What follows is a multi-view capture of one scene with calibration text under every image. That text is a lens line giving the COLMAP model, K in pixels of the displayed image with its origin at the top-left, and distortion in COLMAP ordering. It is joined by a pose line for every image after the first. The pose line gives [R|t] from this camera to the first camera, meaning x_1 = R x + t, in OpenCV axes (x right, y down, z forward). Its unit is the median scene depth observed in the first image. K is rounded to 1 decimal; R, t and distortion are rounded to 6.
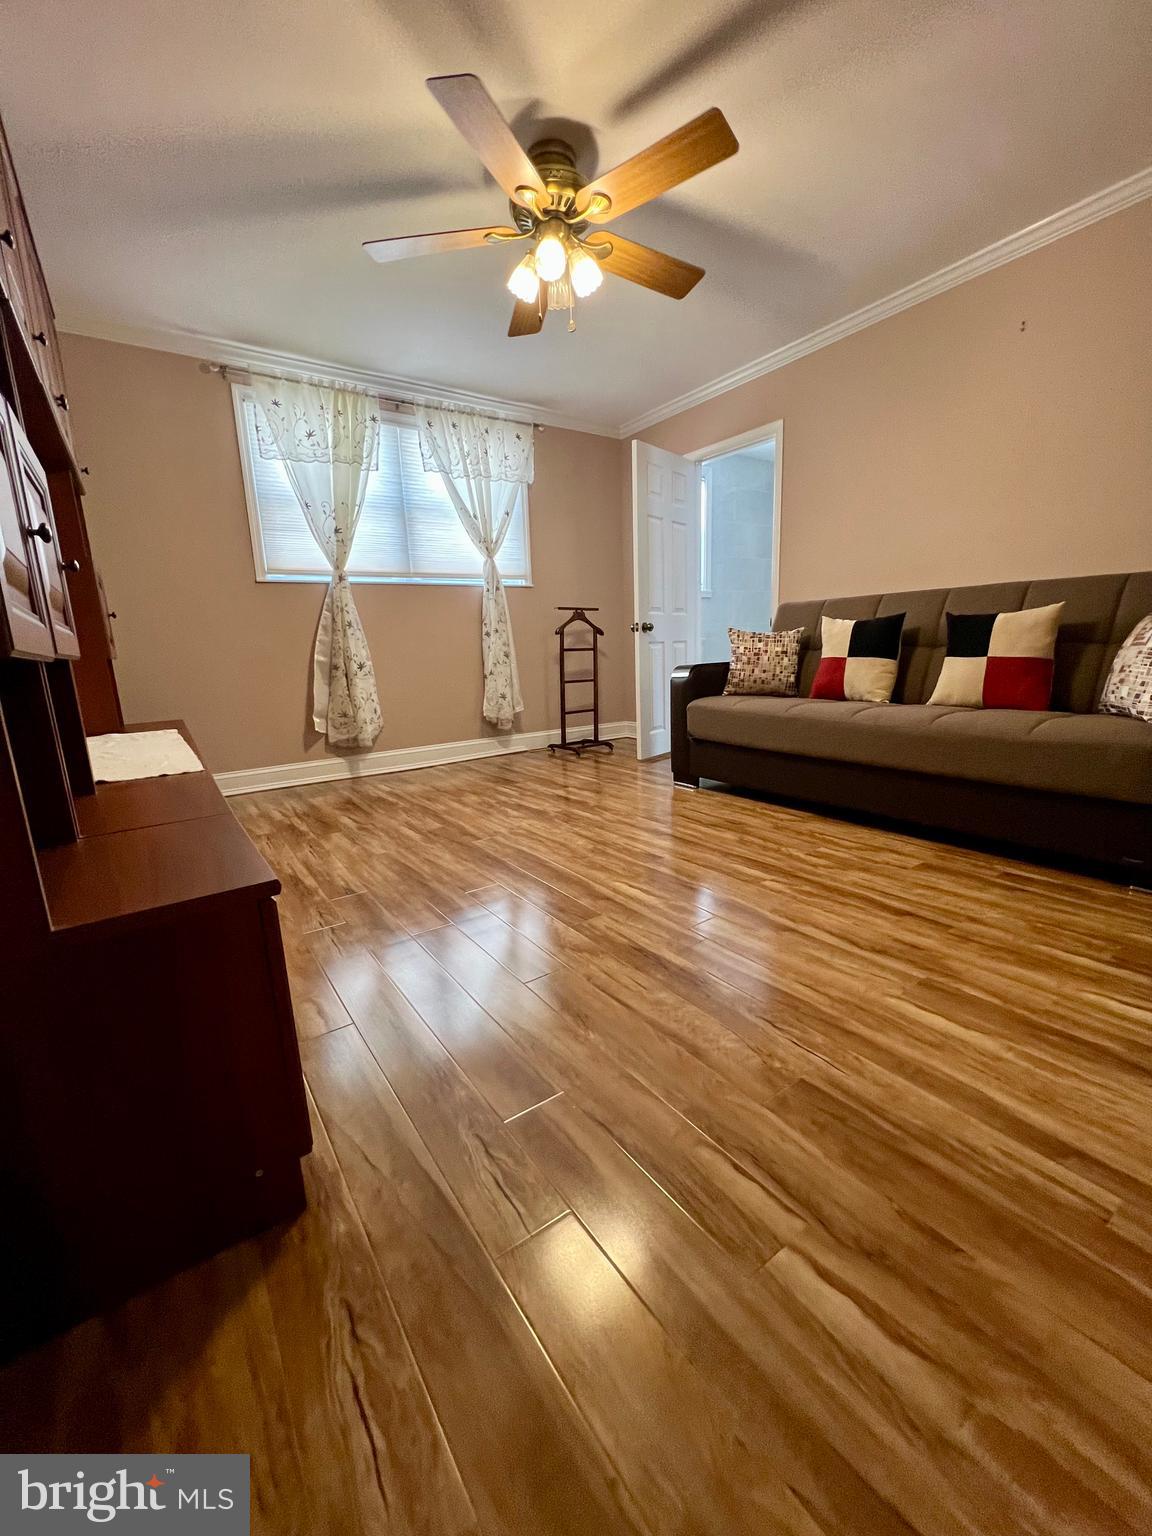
lens RADIAL K [[617.8, 0, 573.6], [0, 617.8, 767.8], [0, 0, 1]] dist [-0.003007, 0.000463]
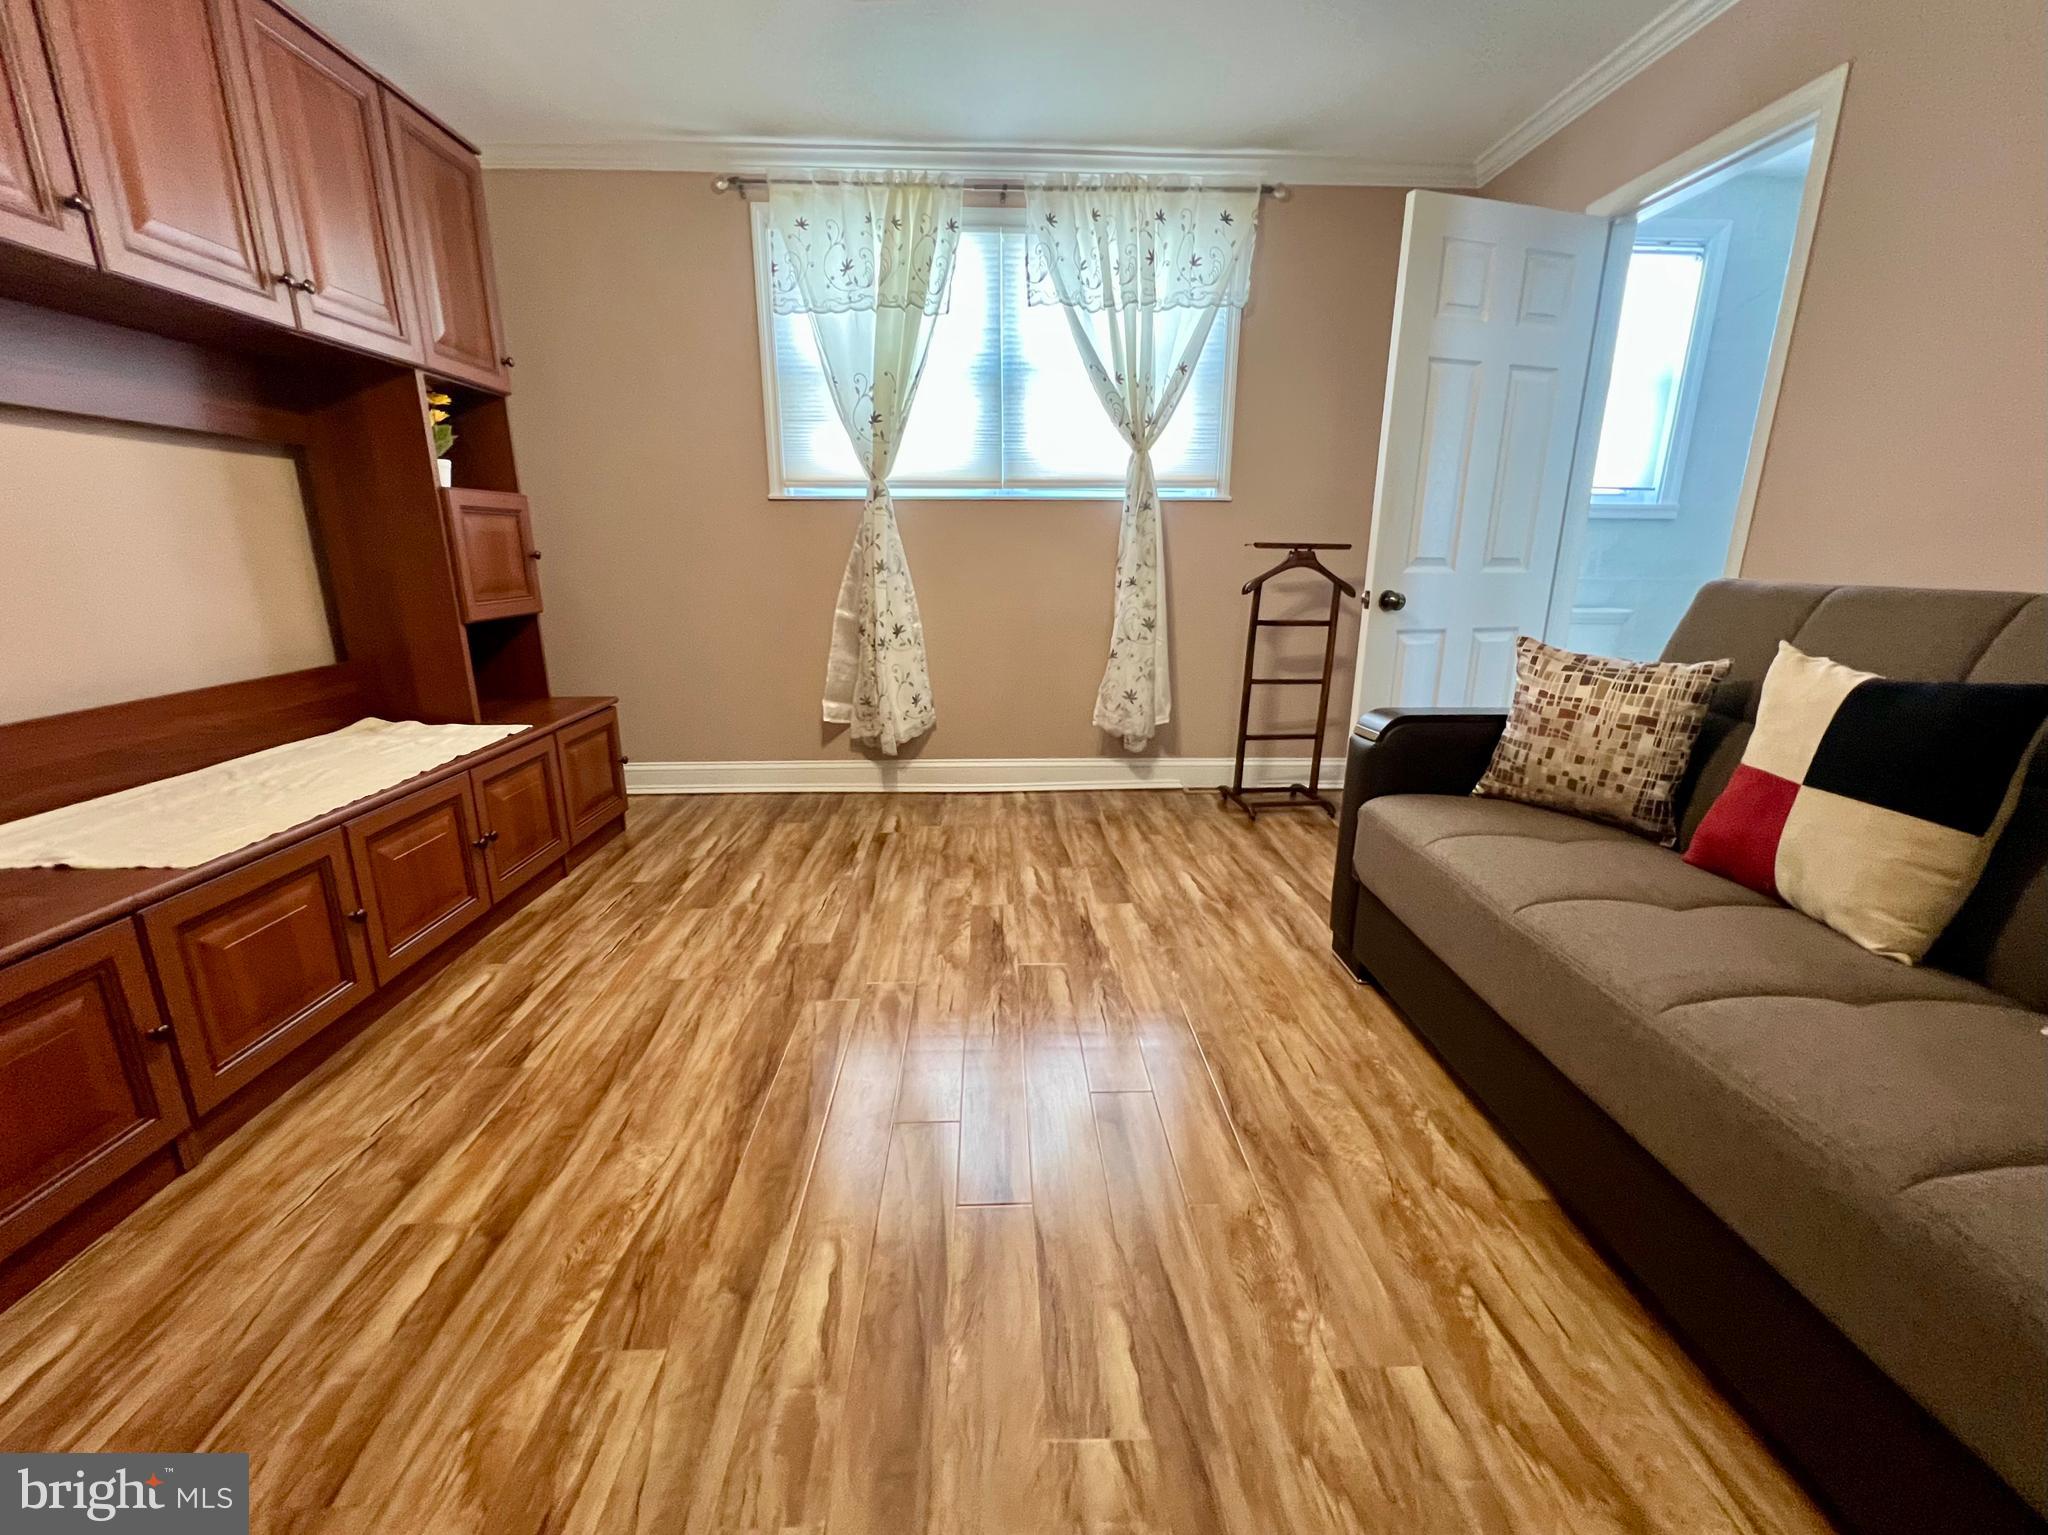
lens RADIAL K [[858.9, 0, 1024.0], [0, 858.9, 767.5], [0, 0, 1]] dist [0.000174, -0.000209]
pose [[0.844045, 0.175915, -0.506599, 0.296317], [-0.140902, 0.984223, 0.107012, -0.164504], [0.517432, -0.018942, 0.855515, 0.354164]]
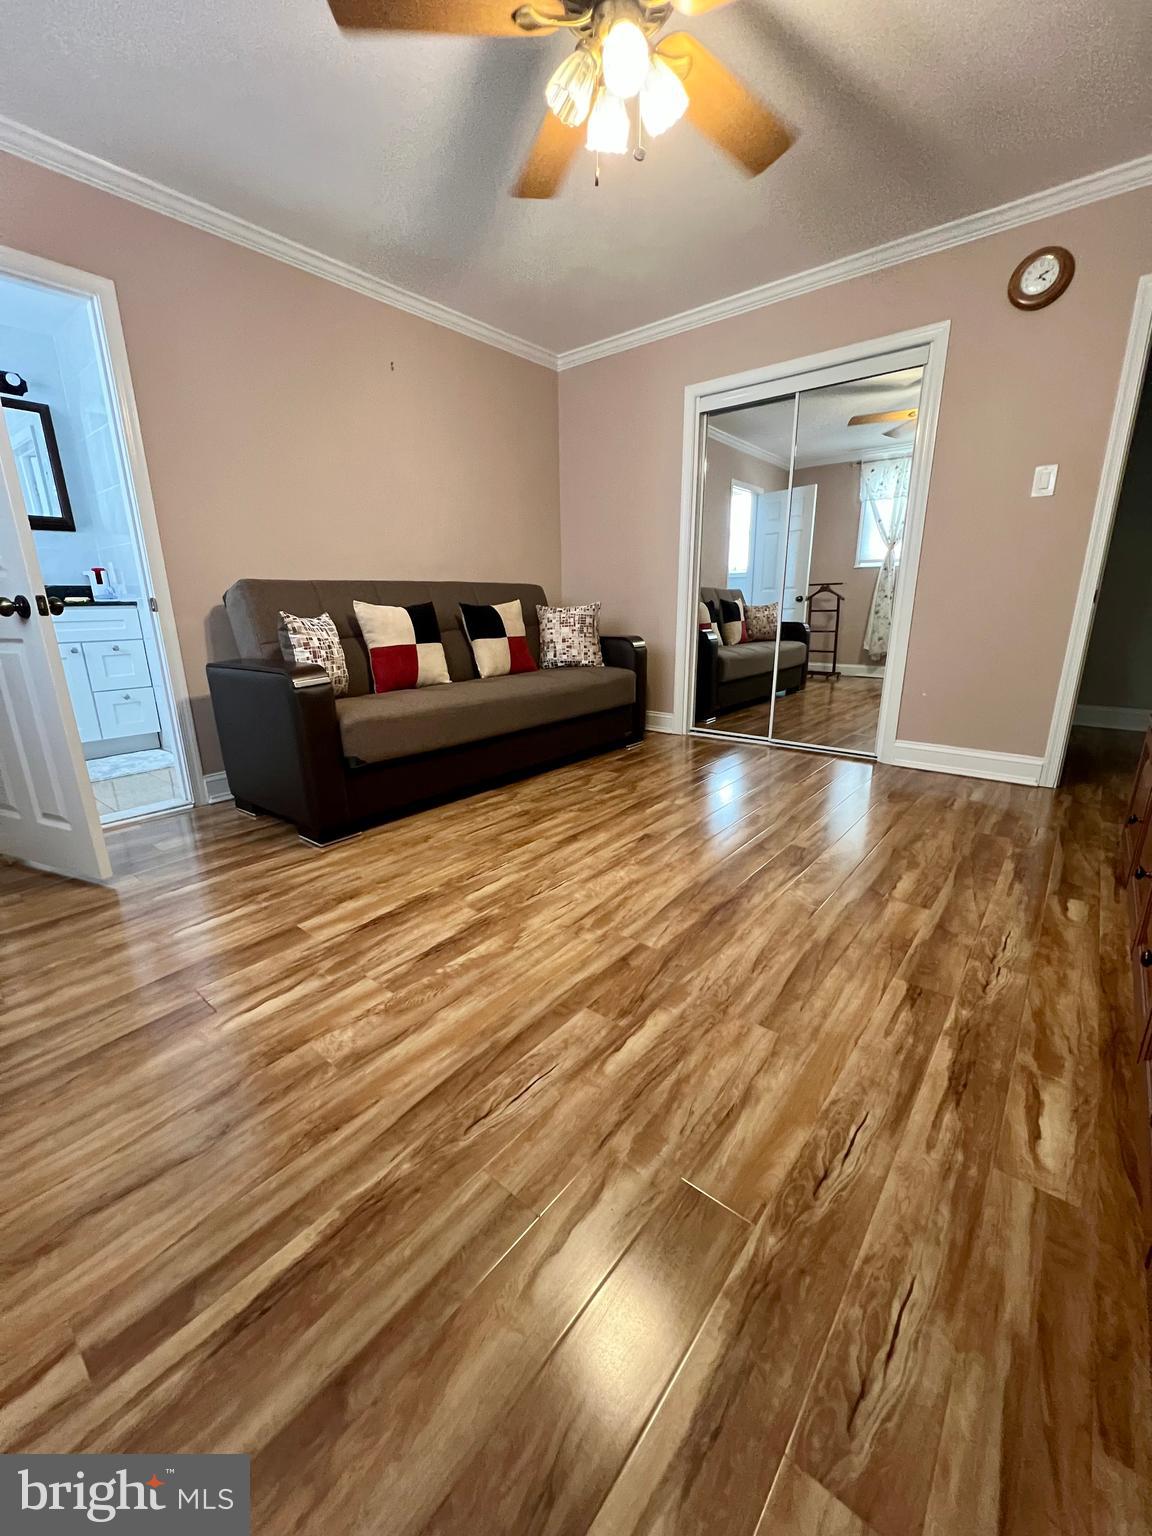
lens RADIAL K [[617.8, 0, 573.6], [0, 617.8, 767.8], [0, 0, 1]] dist [-0.003007, 0.000463]
pose [[-0.272754, -0.213293, 0.938142, -0.558778], [0.213140, 0.937488, 0.275113, -0.195242], [-0.938177, 0.274994, -0.210243, 0.945751]]
